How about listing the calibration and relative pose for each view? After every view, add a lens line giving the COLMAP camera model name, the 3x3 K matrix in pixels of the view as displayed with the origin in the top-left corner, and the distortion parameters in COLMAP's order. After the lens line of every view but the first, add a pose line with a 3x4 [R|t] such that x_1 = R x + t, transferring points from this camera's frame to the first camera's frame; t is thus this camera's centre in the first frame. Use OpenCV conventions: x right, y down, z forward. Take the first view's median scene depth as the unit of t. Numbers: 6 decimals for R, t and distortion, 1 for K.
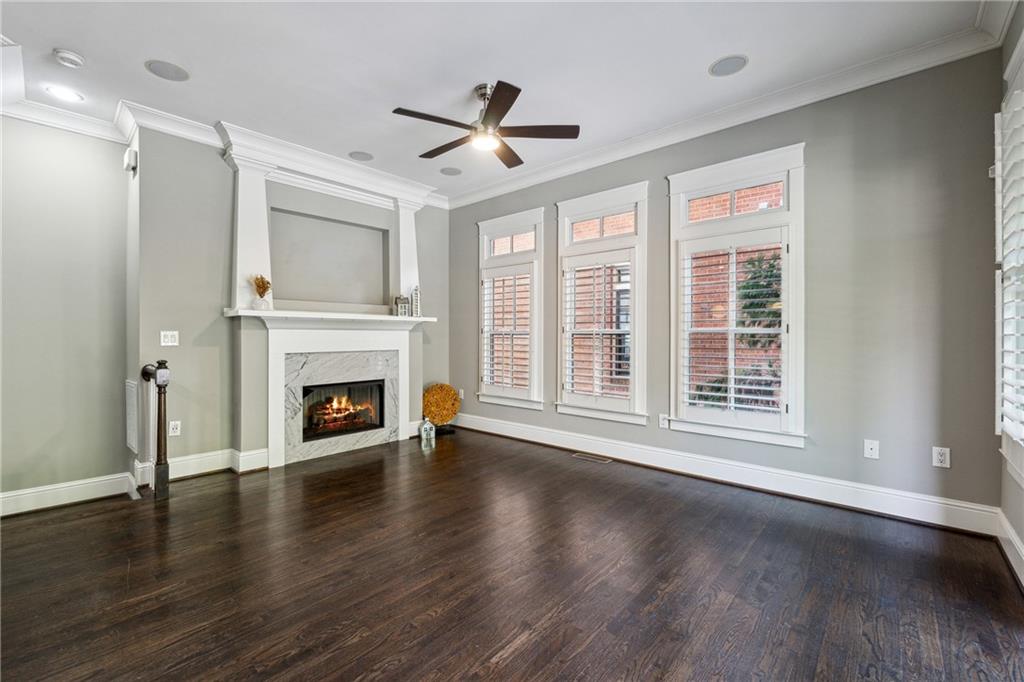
lens RADIAL K [[437.9, 0, 502.8], [0, 437.9, 338.7], [0, 0, 1]] dist [-0.005997, -0.000444]
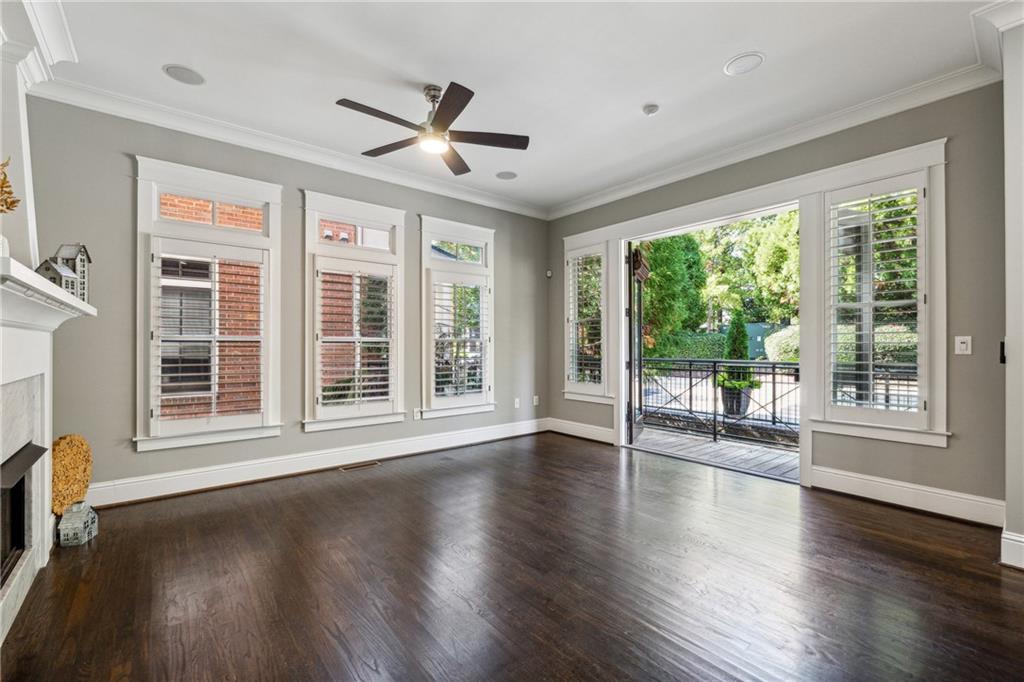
lens RADIAL K [[437.9, 0, 512.2], [0, 437.9, 343.1], [0, 0, 1]] dist [-0.005997, -0.000444]
pose [[0.149332, 0.002712, 0.988783, -0.710920], [0.004773, 0.999983, -0.003463, -0.002785], [-0.988776, 0.005236, 0.149316, 0.495139]]
